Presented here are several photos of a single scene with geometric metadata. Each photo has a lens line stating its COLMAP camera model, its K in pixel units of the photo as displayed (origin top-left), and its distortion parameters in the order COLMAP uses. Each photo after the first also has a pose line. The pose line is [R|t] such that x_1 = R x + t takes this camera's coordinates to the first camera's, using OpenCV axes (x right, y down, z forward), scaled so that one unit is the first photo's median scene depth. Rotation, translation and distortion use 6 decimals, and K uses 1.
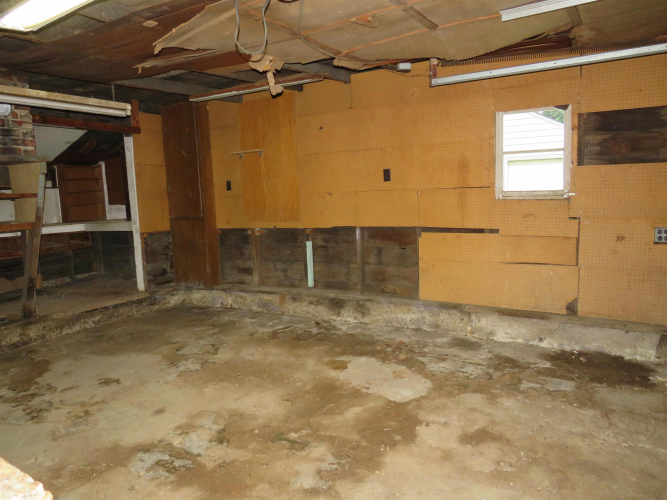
lens RADIAL K [[488.3, 0, 331.6], [0, 488.3, 248.3], [0, 0, 1]] dist [-0.022752, 0.021179]
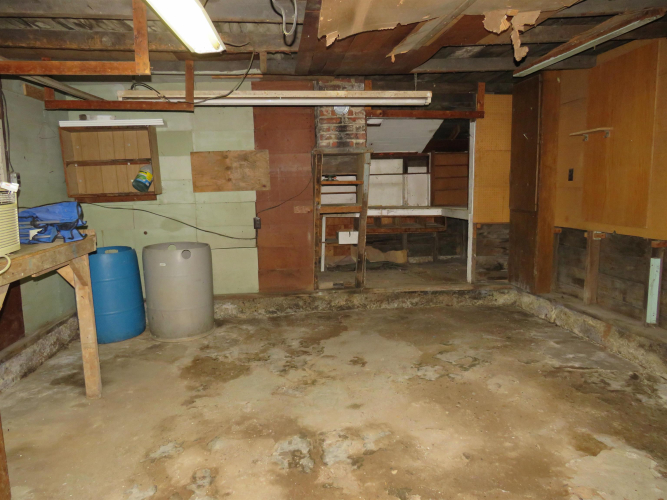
lens RADIAL K [[488.3, 0, 332.4], [0, 488.3, 248.9], [0, 0, 1]] dist [-0.022752, 0.021179]
pose [[0.585014, 0.136079, -0.799525, 0.265733], [-0.099746, 0.990411, 0.095584, -0.054087], [0.804866, 0.023832, 0.592978, 0.253986]]
